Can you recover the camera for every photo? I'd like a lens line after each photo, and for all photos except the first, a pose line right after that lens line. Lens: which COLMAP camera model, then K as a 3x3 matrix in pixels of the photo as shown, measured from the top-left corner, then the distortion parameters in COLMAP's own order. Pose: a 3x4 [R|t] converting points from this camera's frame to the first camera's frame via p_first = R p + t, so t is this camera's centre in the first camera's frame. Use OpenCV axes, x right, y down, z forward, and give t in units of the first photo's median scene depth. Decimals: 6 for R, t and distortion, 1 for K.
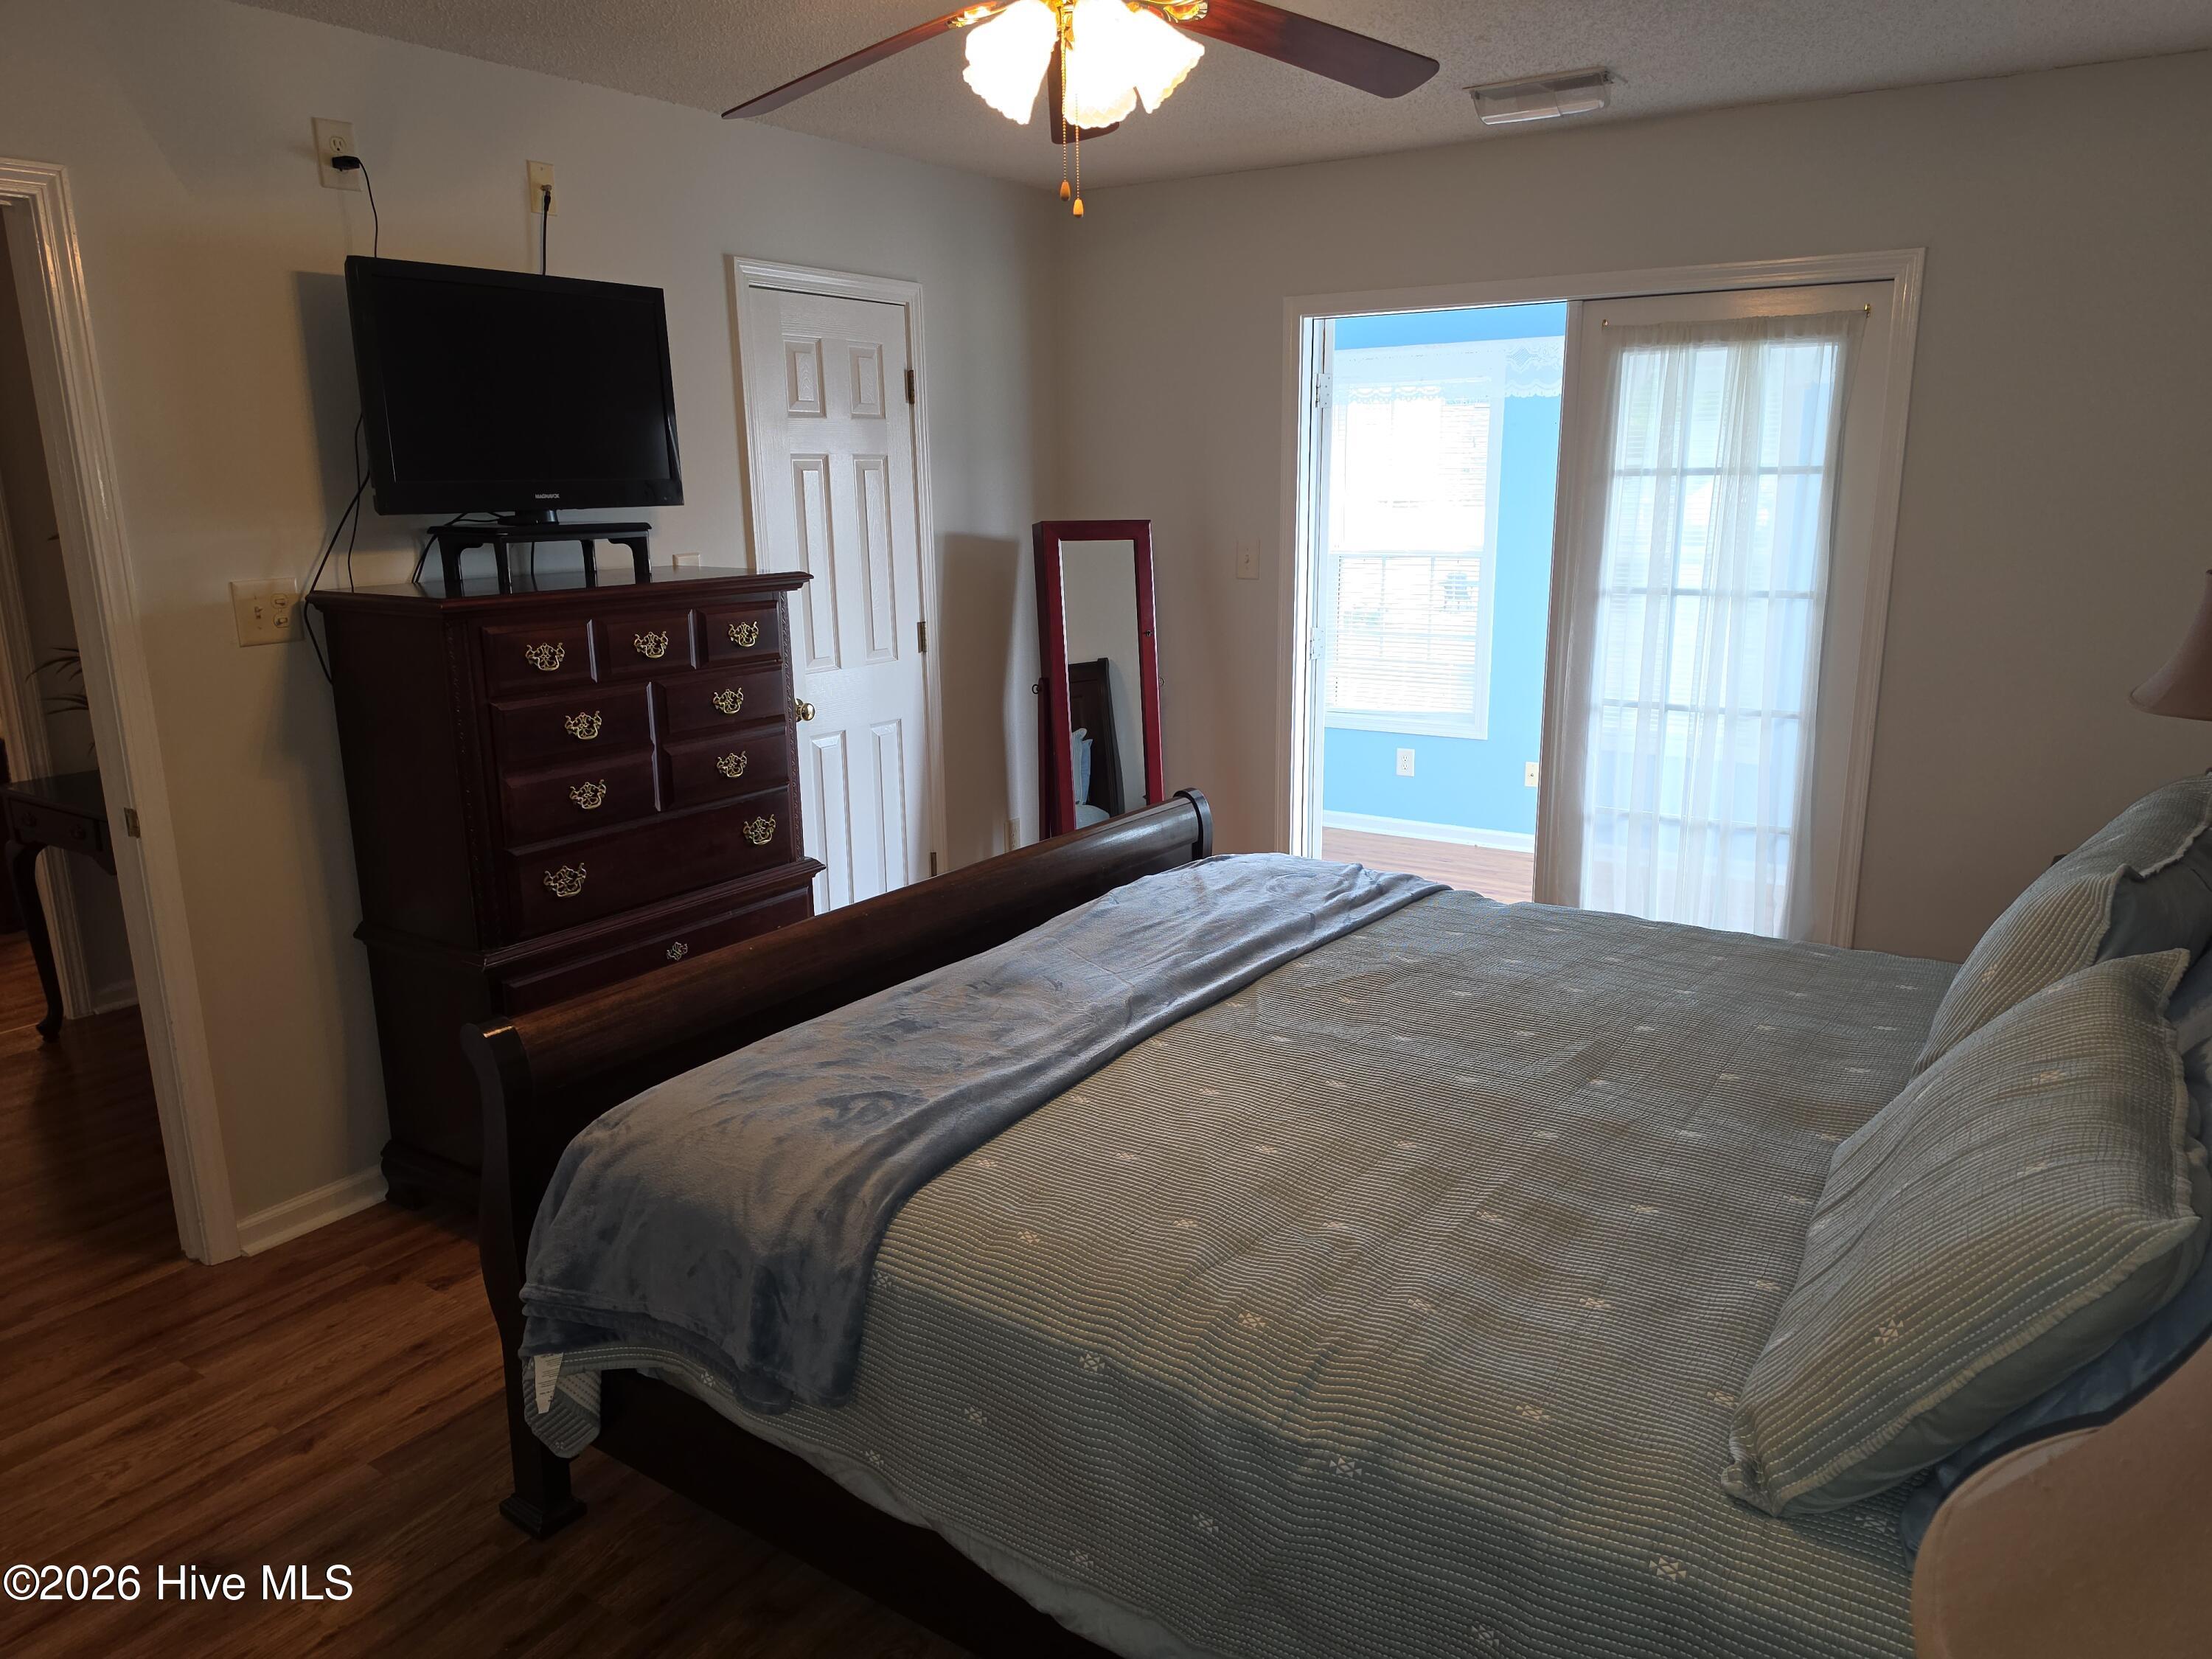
lens RADIAL K [[1560.7, 0, 1106.0], [0, 1560.7, 829.5], [0, 0, 1]] dist [0.144034, -0.234027]
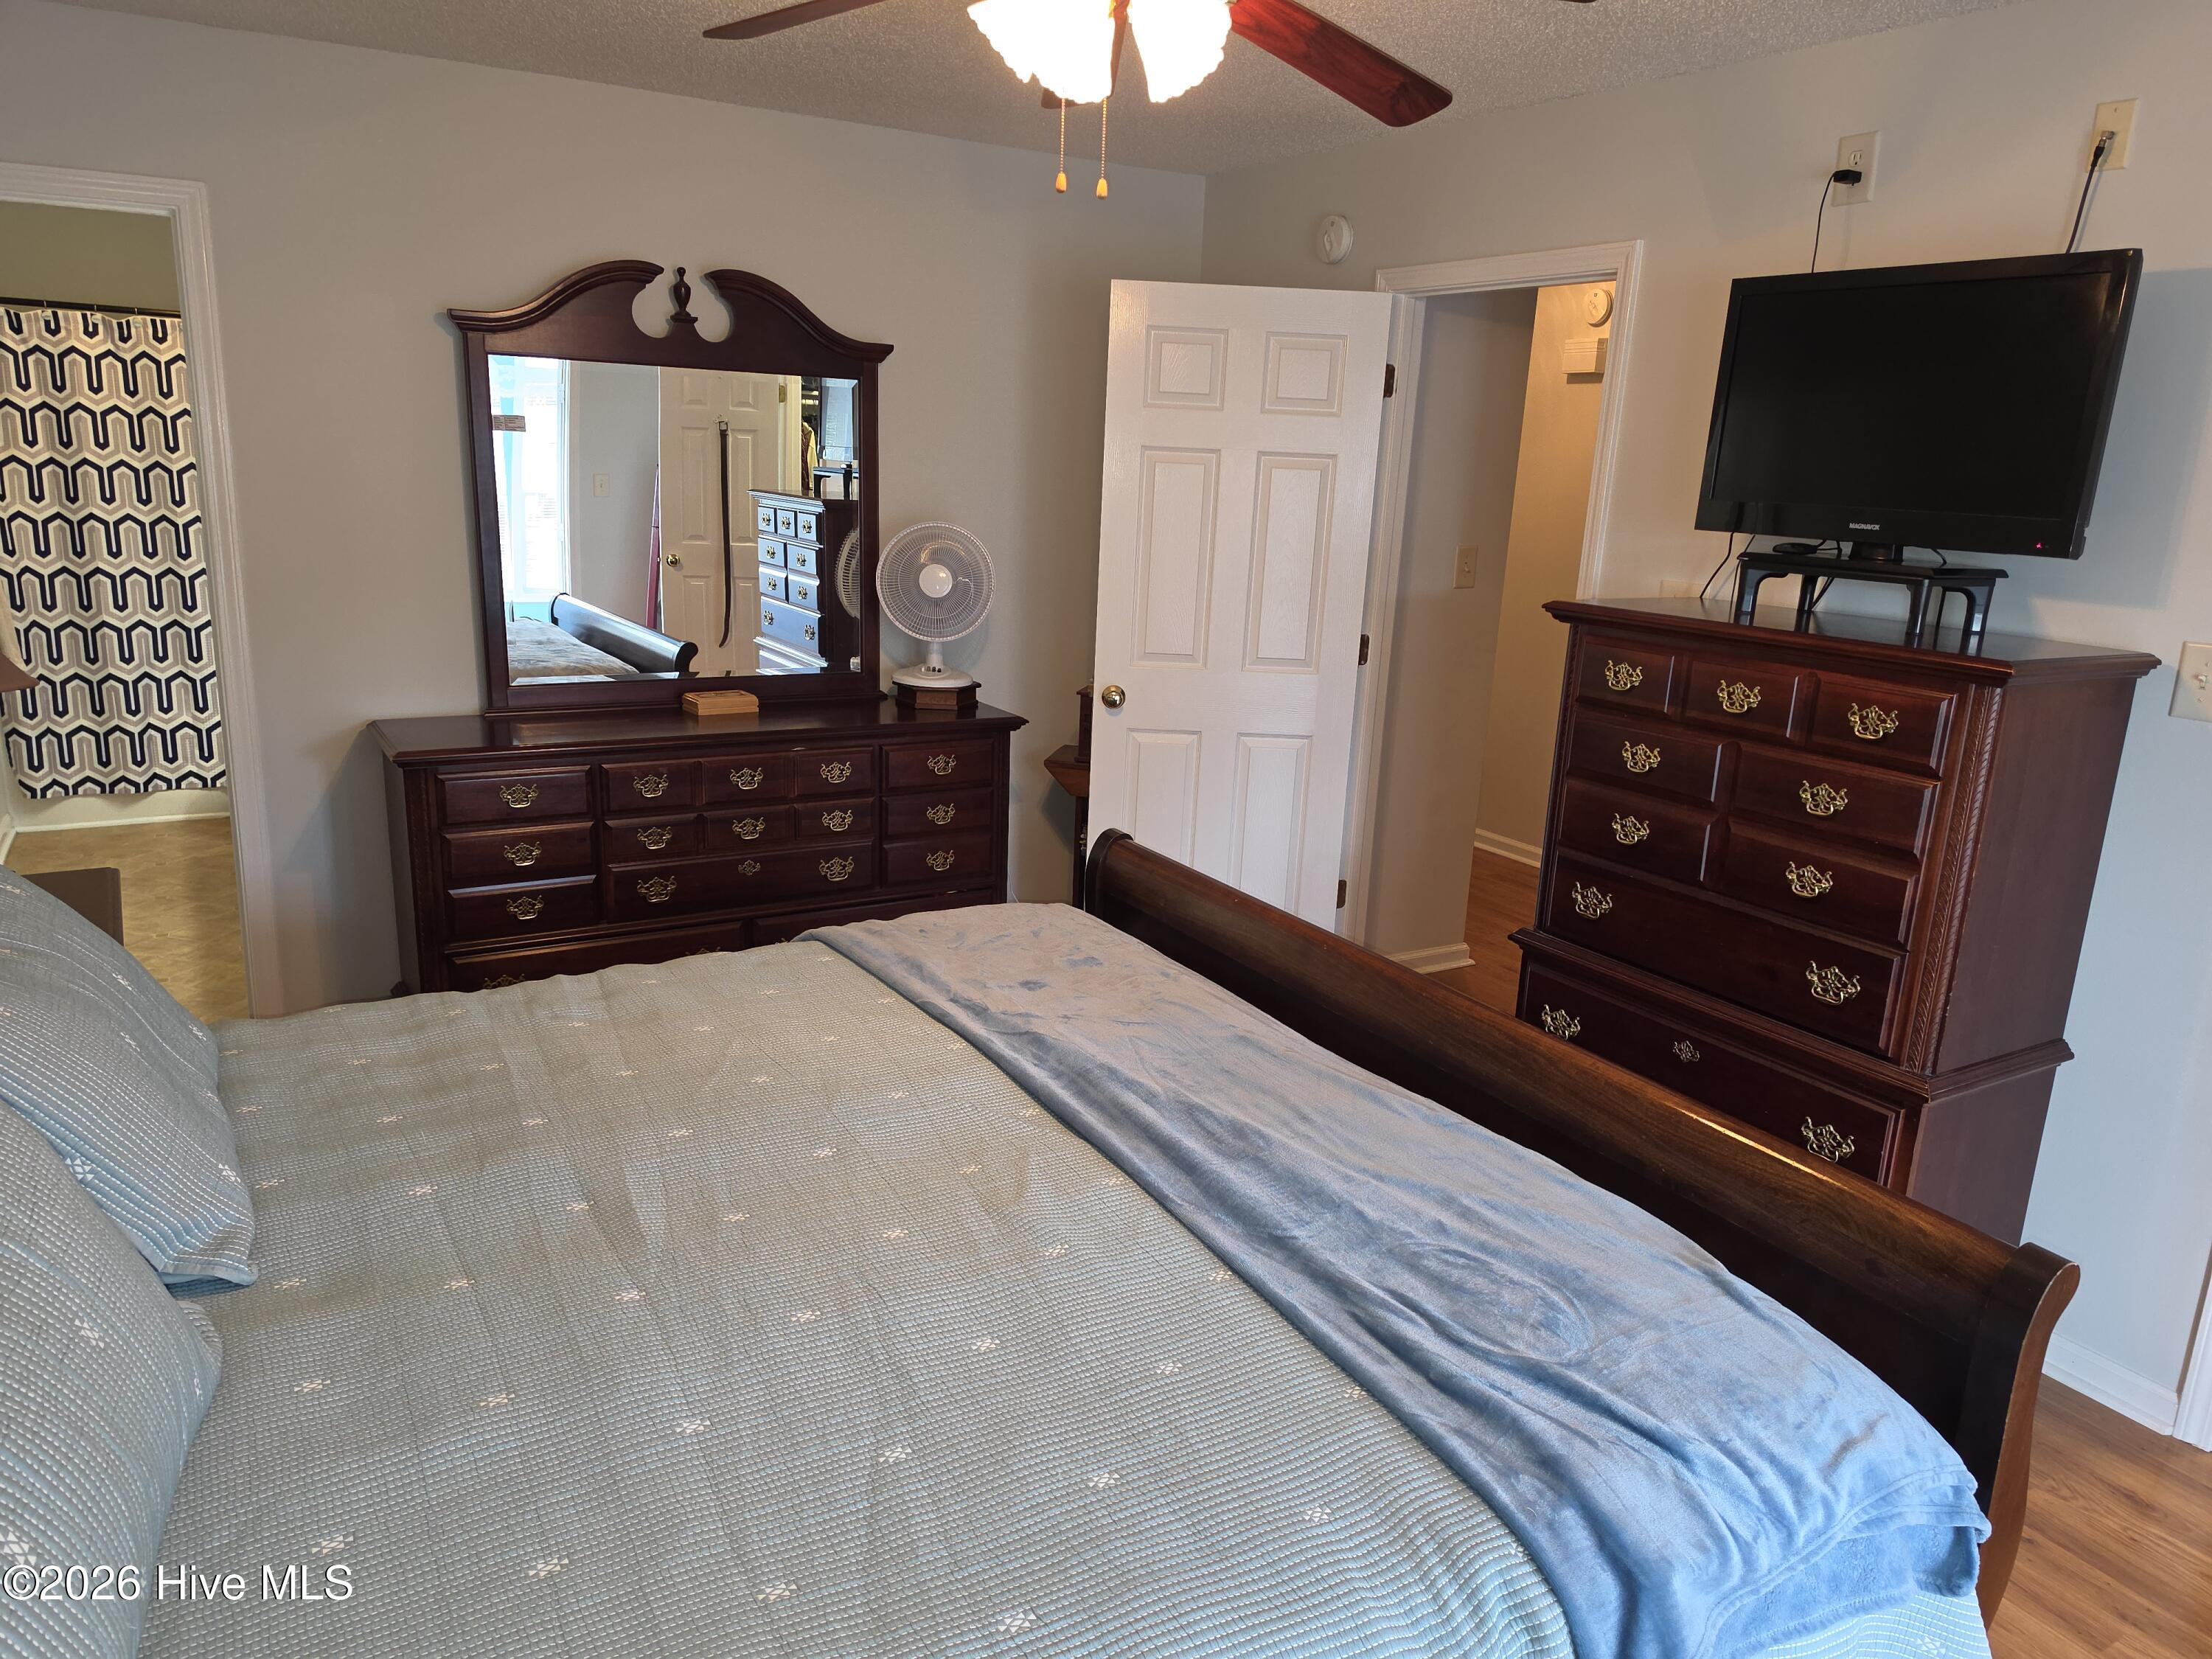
lens RADIAL K [[1531.4, 0, 1106.0], [0, 1531.4, 829.5], [0, 0, 1]] dist [-0.002832, 0.033384]
pose [[-0.428476, 0.211140, -0.878538, 0.626117], [-0.252425, 0.905628, 0.340762, -0.260037], [0.867577, 0.367774, -0.334743, 1.058184]]
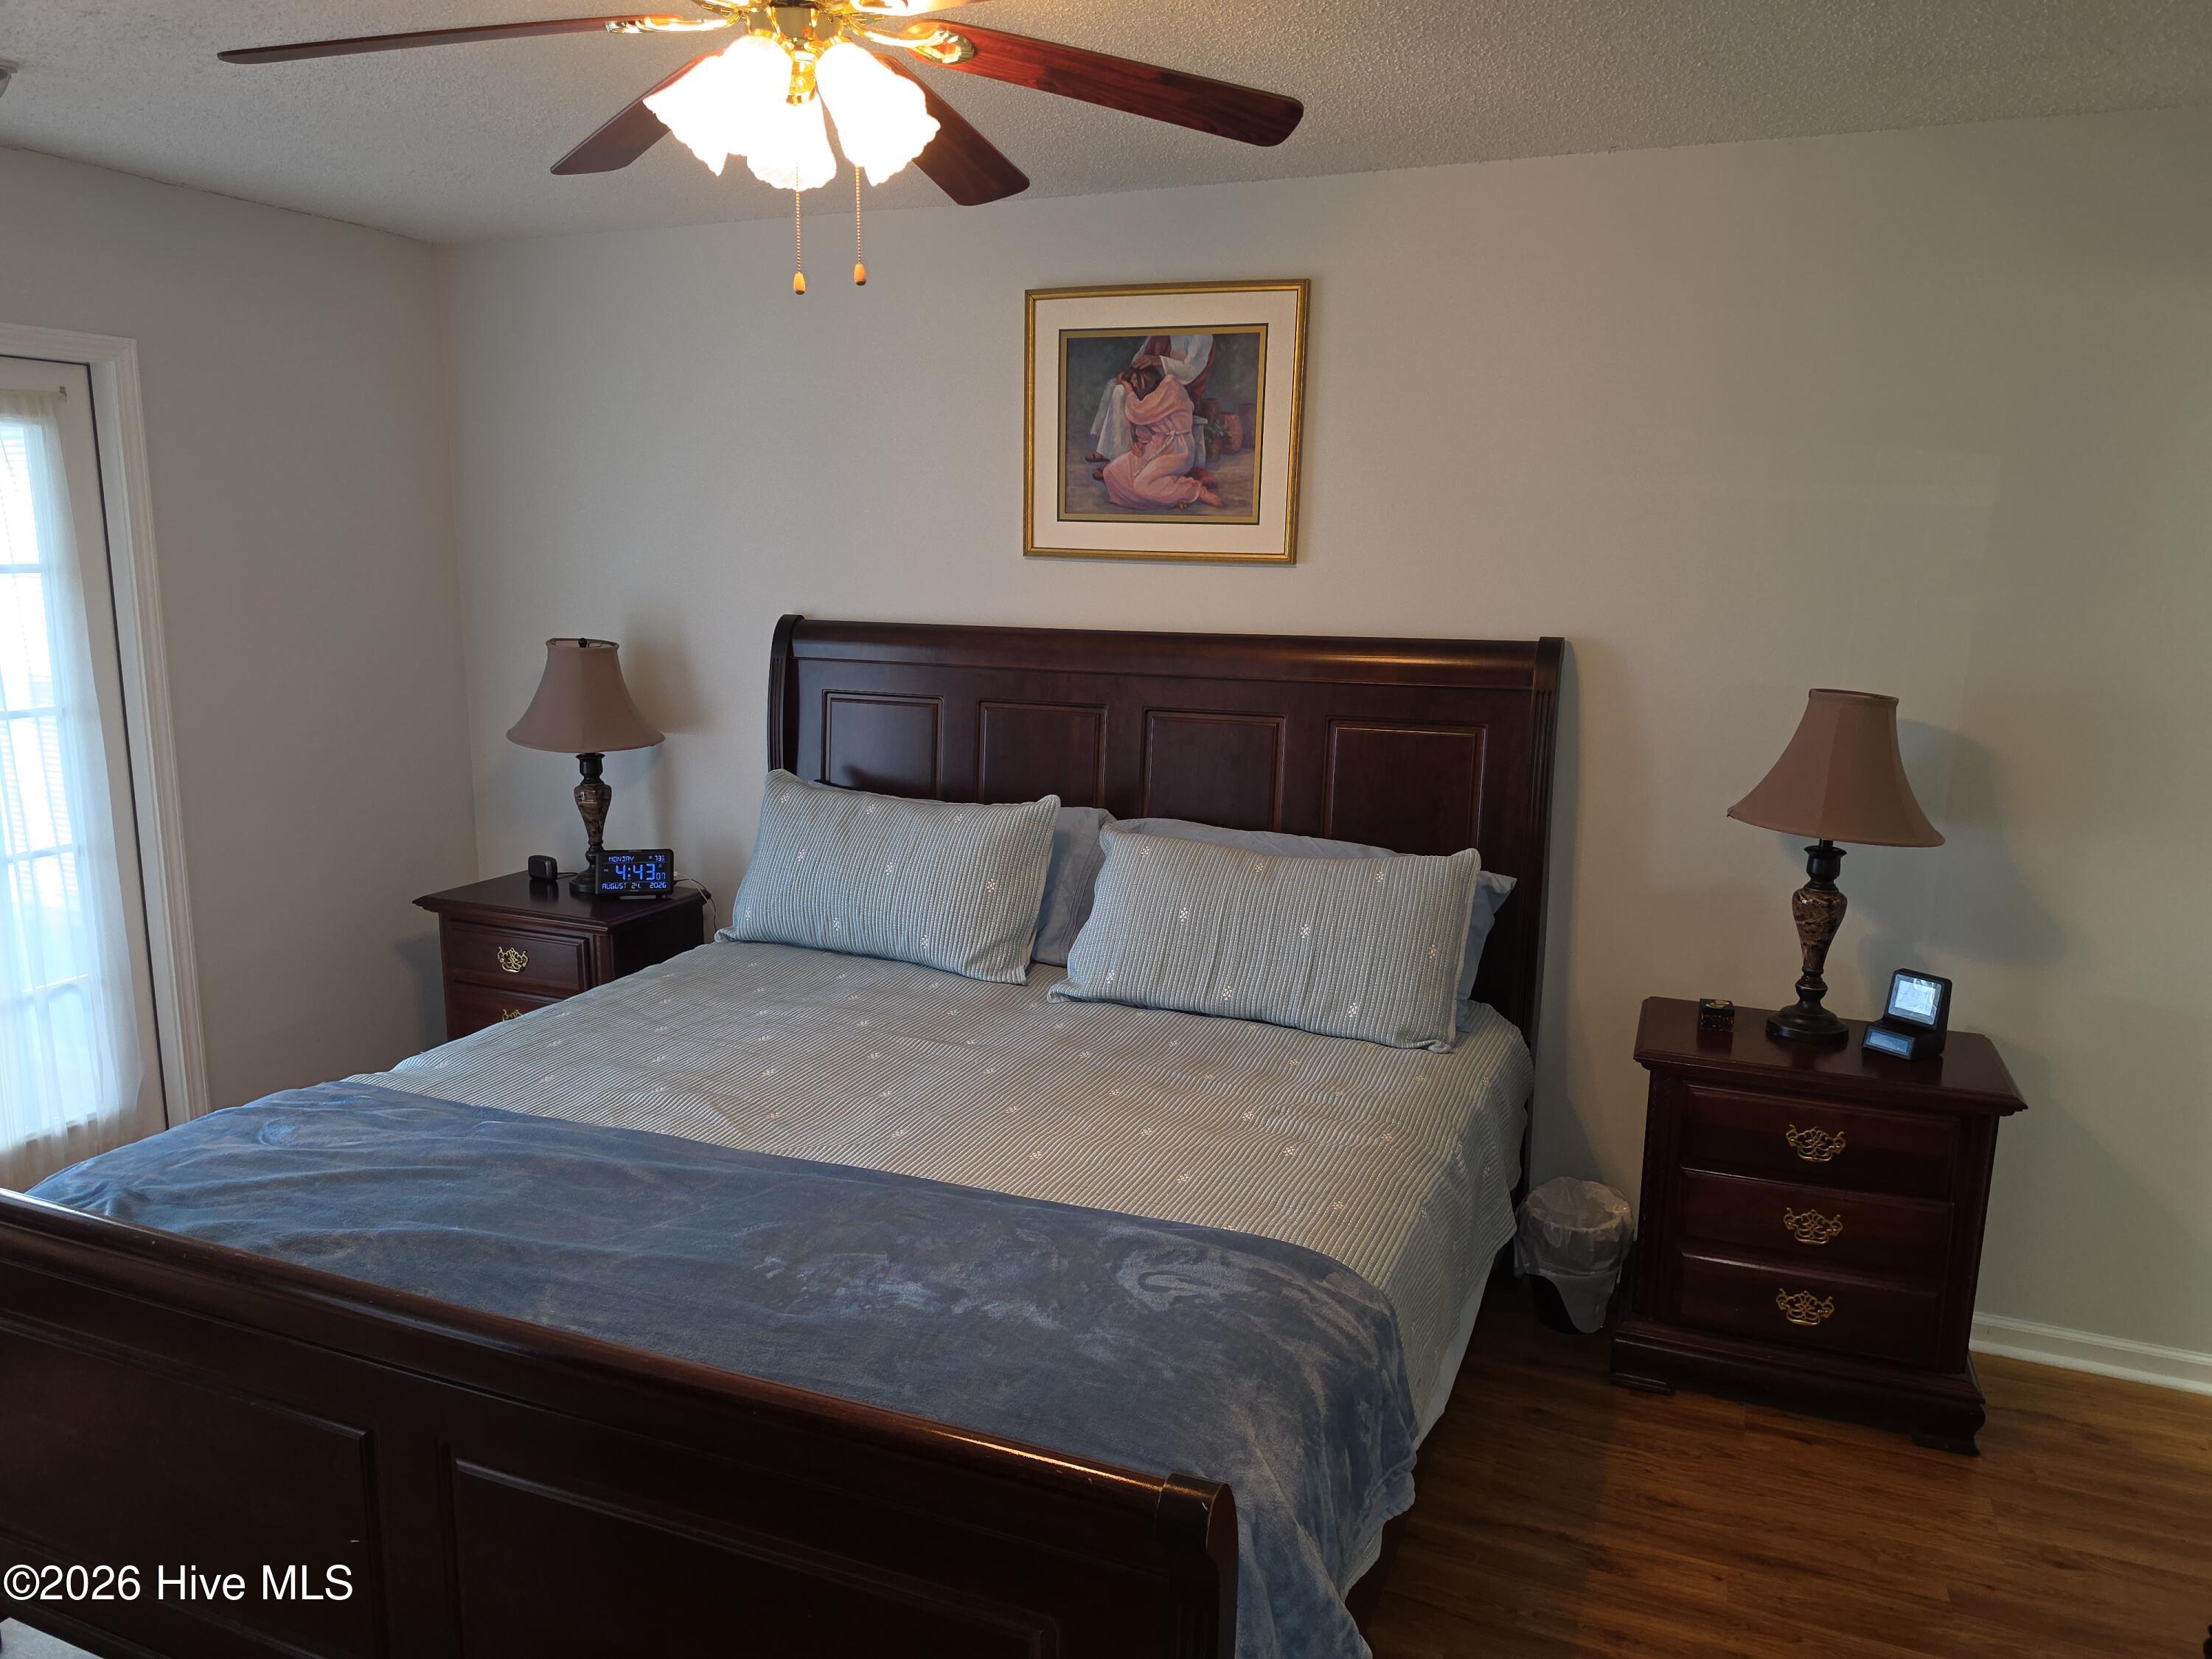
lens RADIAL K [[1443.8, 0, 1152.1], [0, 1443.8, 831.2], [0, 0, 1]] dist [0.185413, -0.173497]
pose [[-0.222716, -0.169161, 0.960095, -0.634178], [0.208862, 0.953684, 0.216482, -0.176959], [-0.952247, 0.248741, -0.177069, 0.761741]]
